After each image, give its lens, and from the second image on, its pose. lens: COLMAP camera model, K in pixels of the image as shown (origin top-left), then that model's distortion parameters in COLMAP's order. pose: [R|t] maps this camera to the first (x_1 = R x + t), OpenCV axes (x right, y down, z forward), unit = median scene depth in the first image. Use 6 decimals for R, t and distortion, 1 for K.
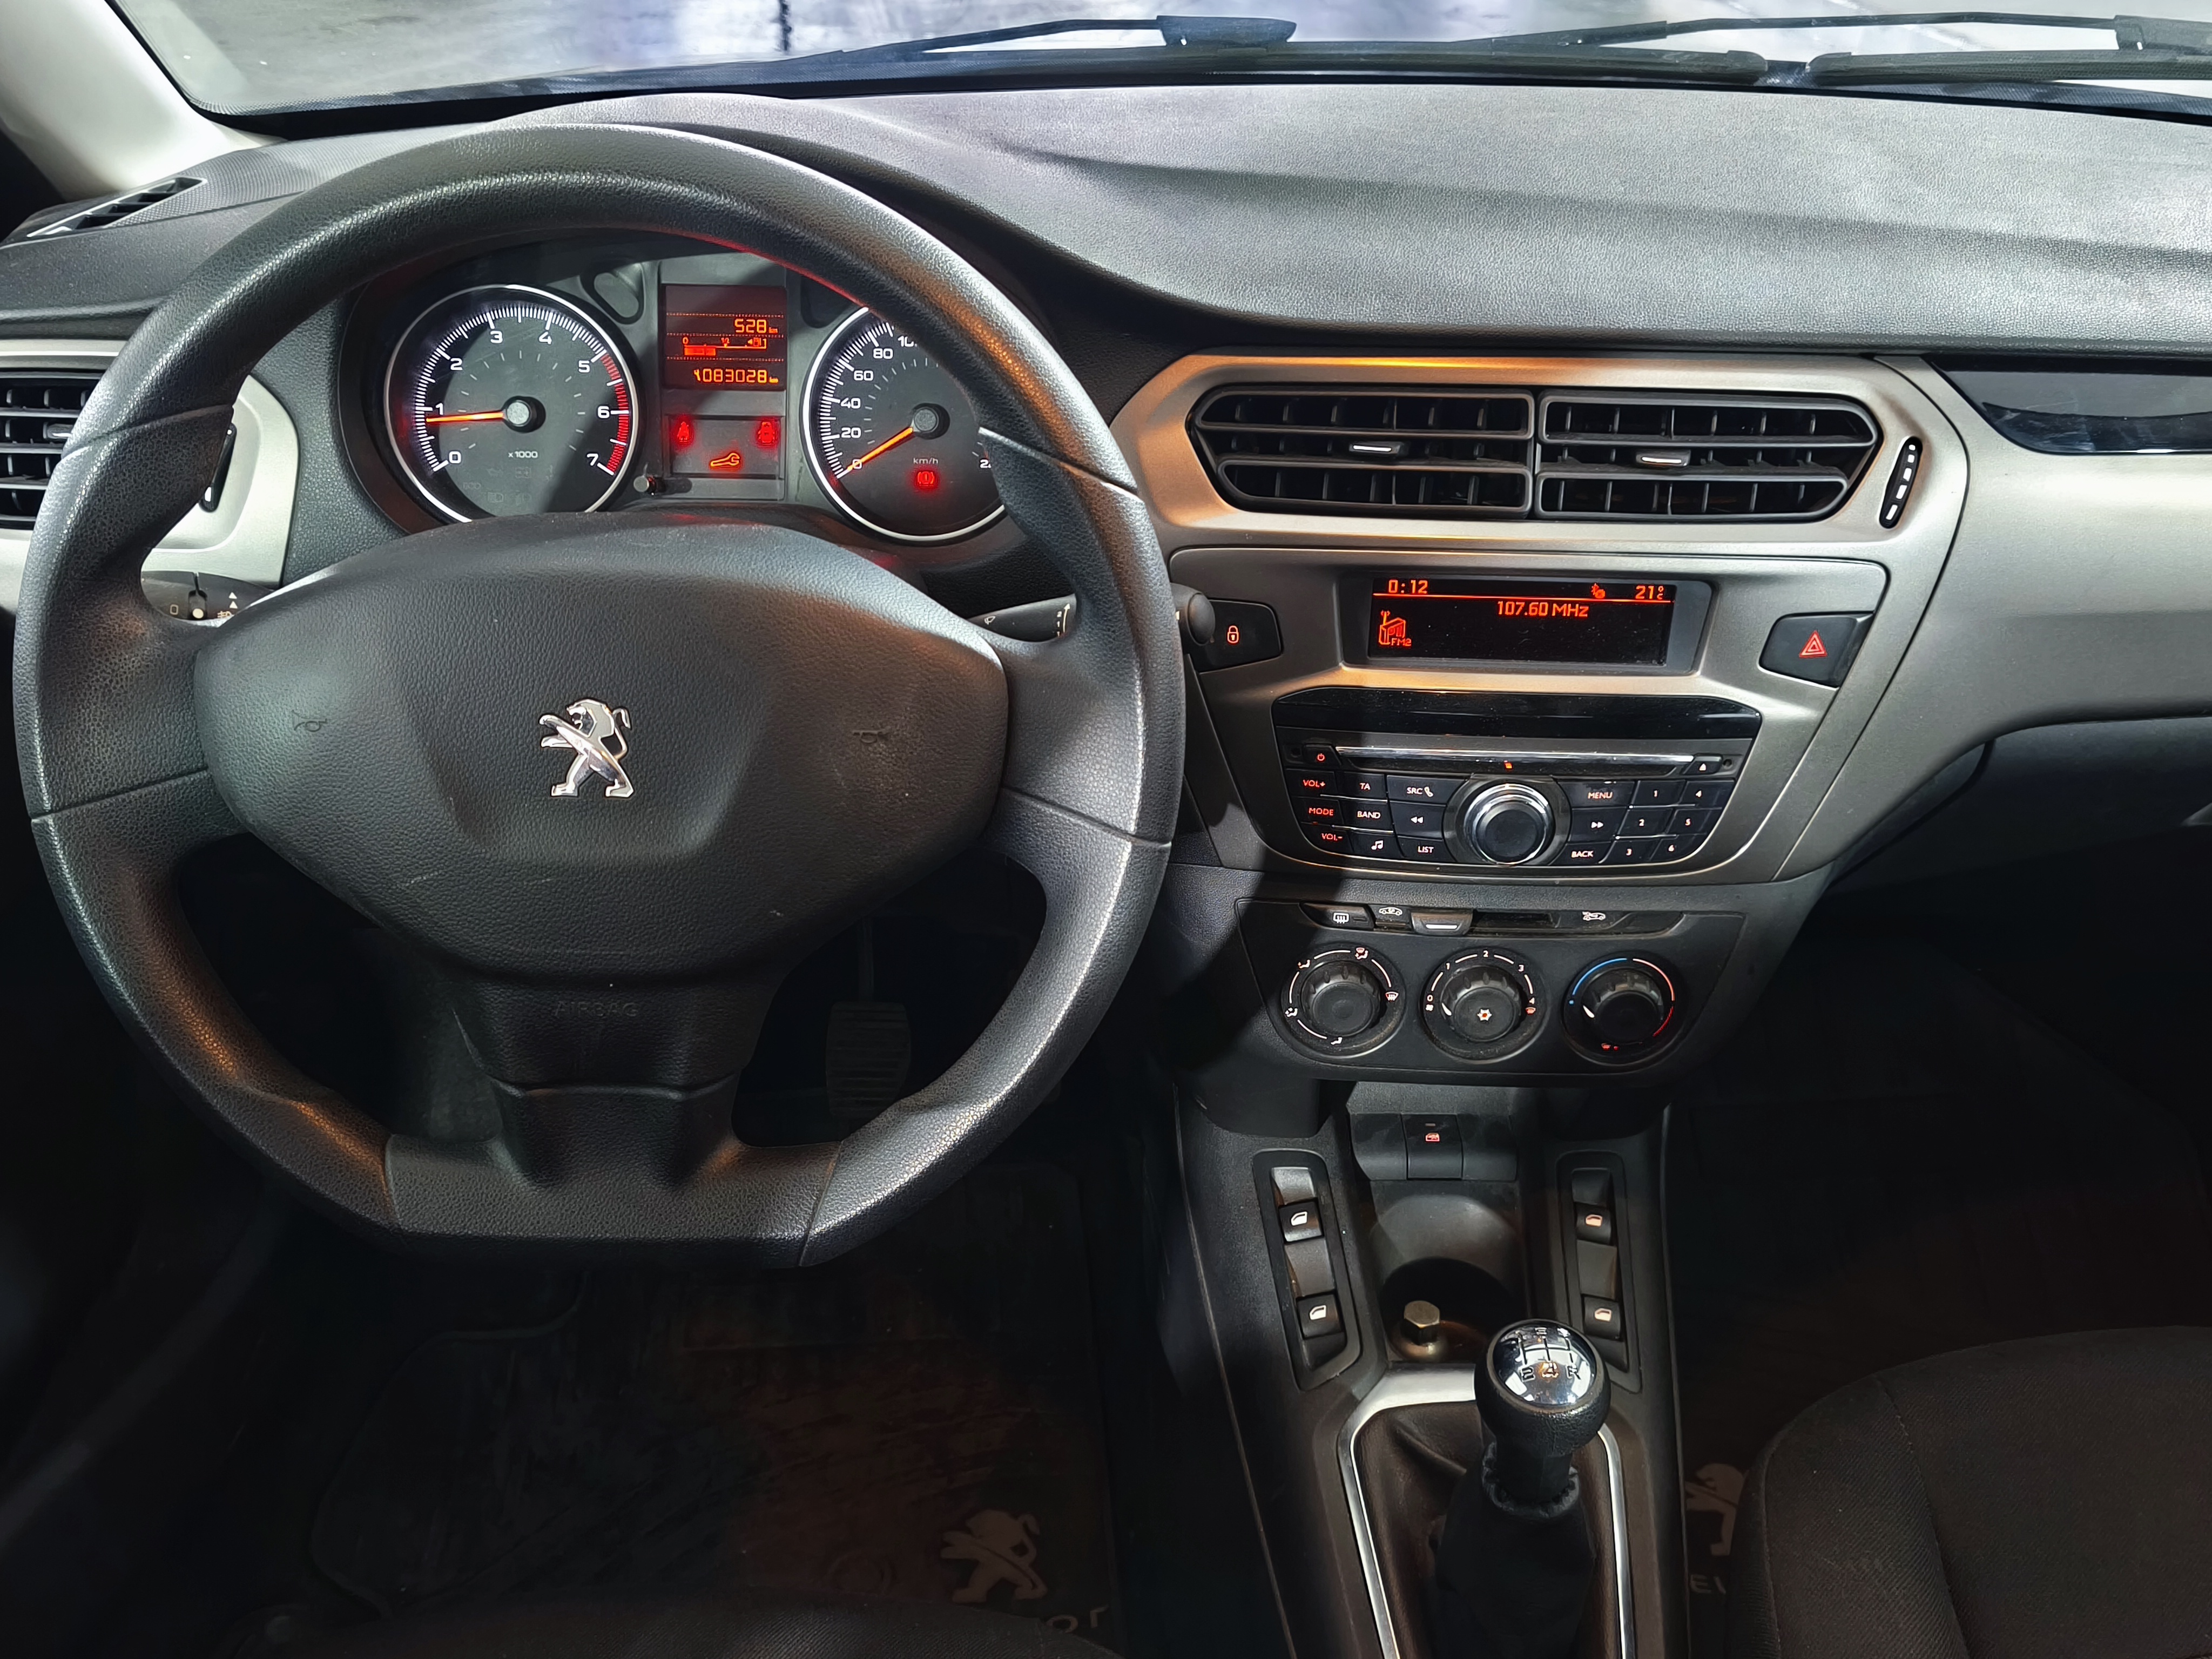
lens RADIAL K [[2000.7, 0, 1109.7], [0, 2000.7, 828.0], [0, 0, 1]] dist [0.050556, -0.007160]
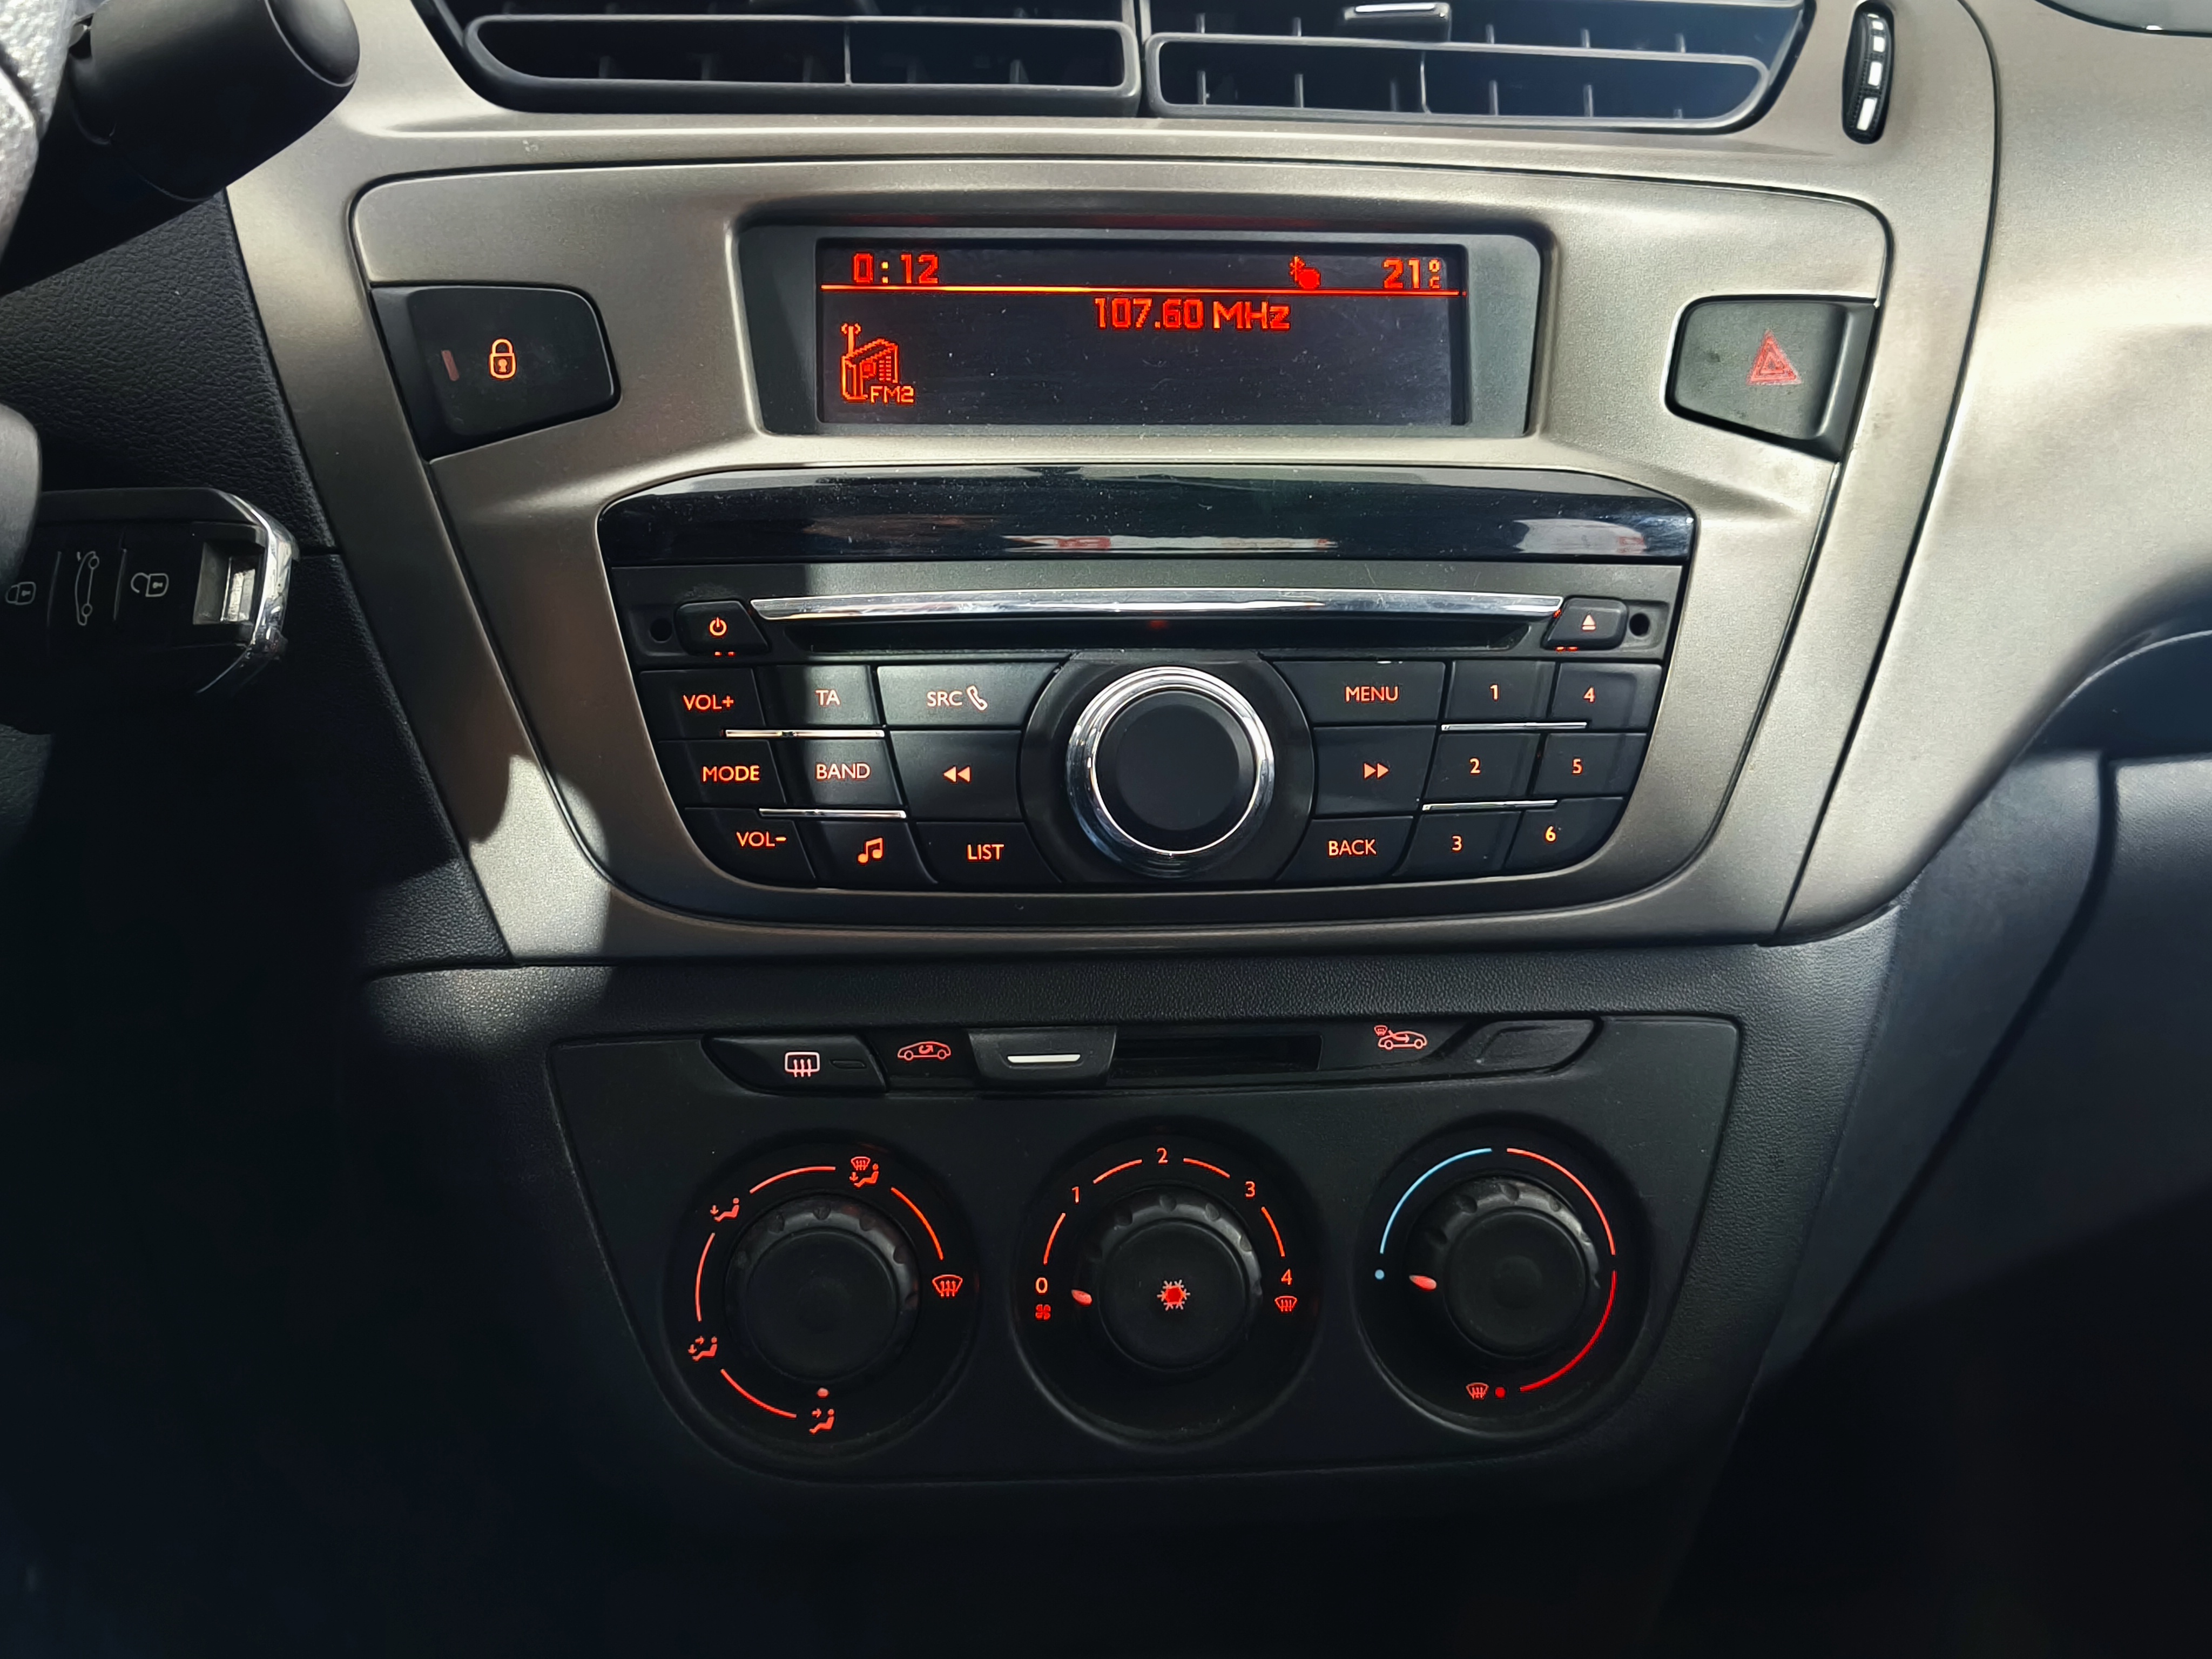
lens RADIAL K [[2283.0, 0, 1042.8], [0, 2283.0, 829.5], [0, 0, 1]] dist [0.017631, 0.000000]
pose [[0.993157, -0.027470, 0.113506, 0.115021], [0.075412, 0.892981, -0.443732, 0.218015], [-0.089169, 0.449255, 0.888942, 0.570028]]
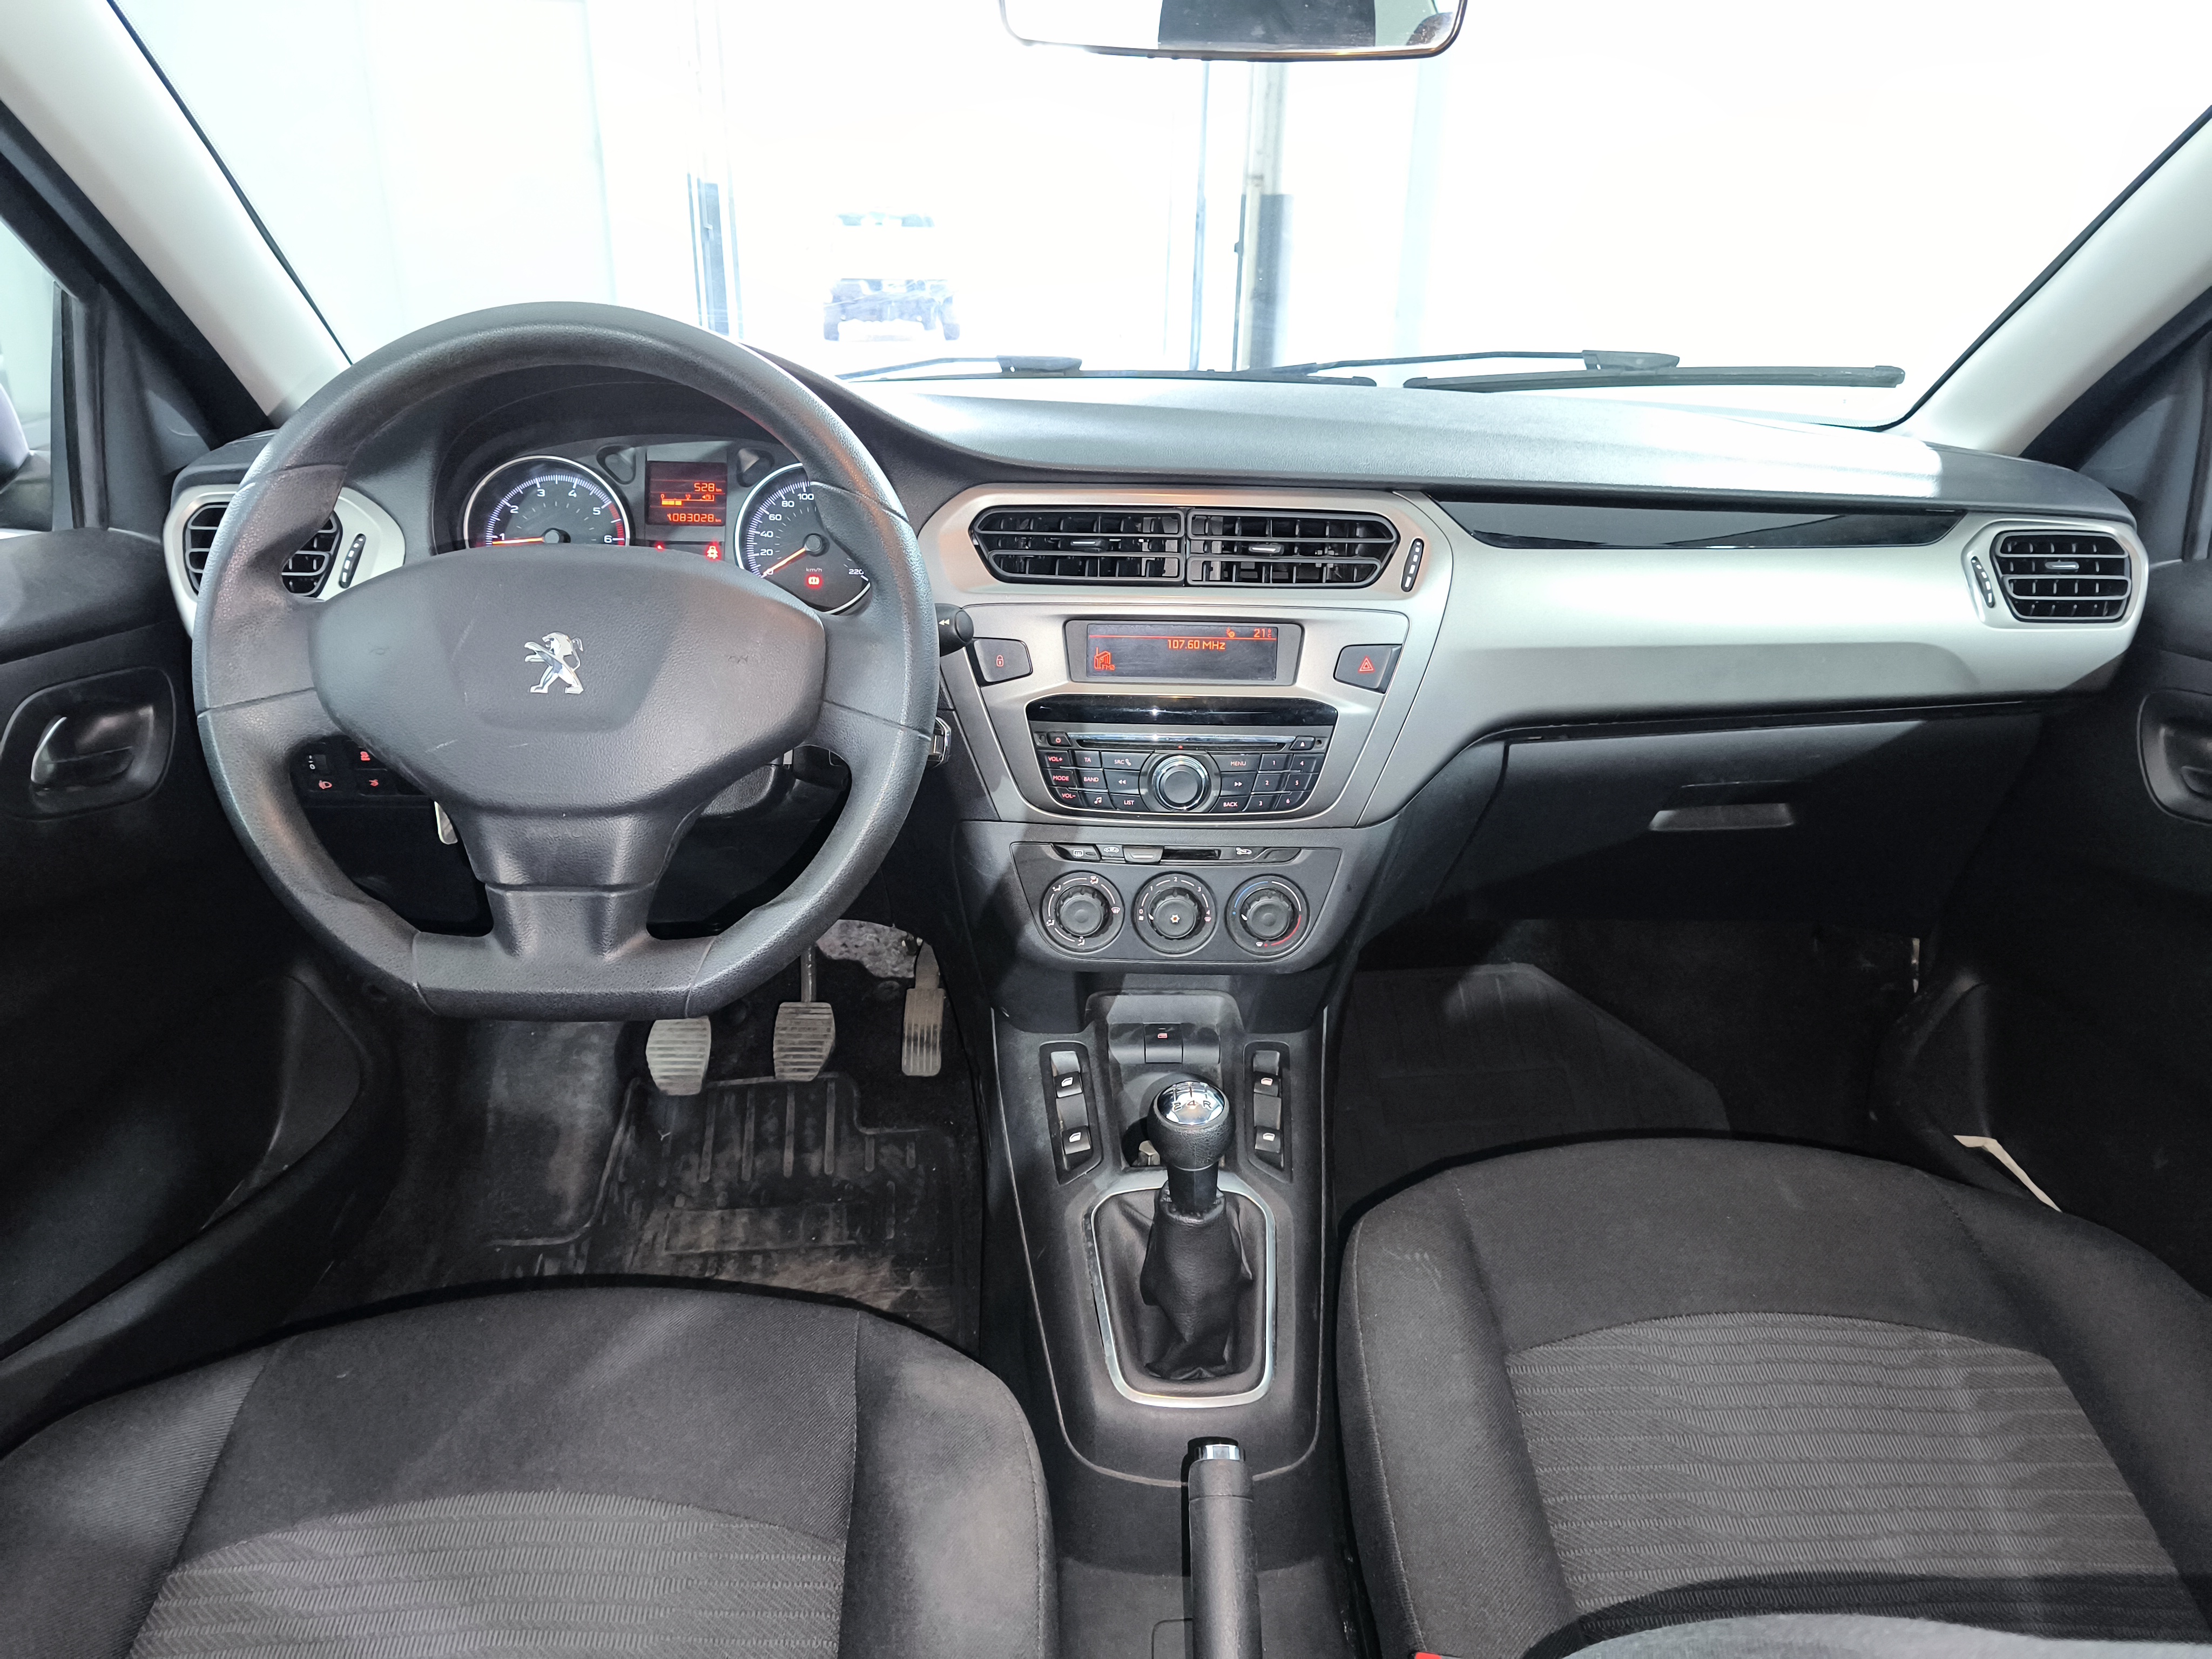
lens RADIAL K [[1460.3, 0, 1102.8], [0, 1460.3, 826.2], [0, 0, 1]] dist [0.058247, -0.024342]
pose [[0.999803, -0.004839, 0.019228, 0.115018], [0.008031, 0.985482, -0.169592, 0.218472], [-0.018128, 0.169713, 0.985327, -0.105569]]
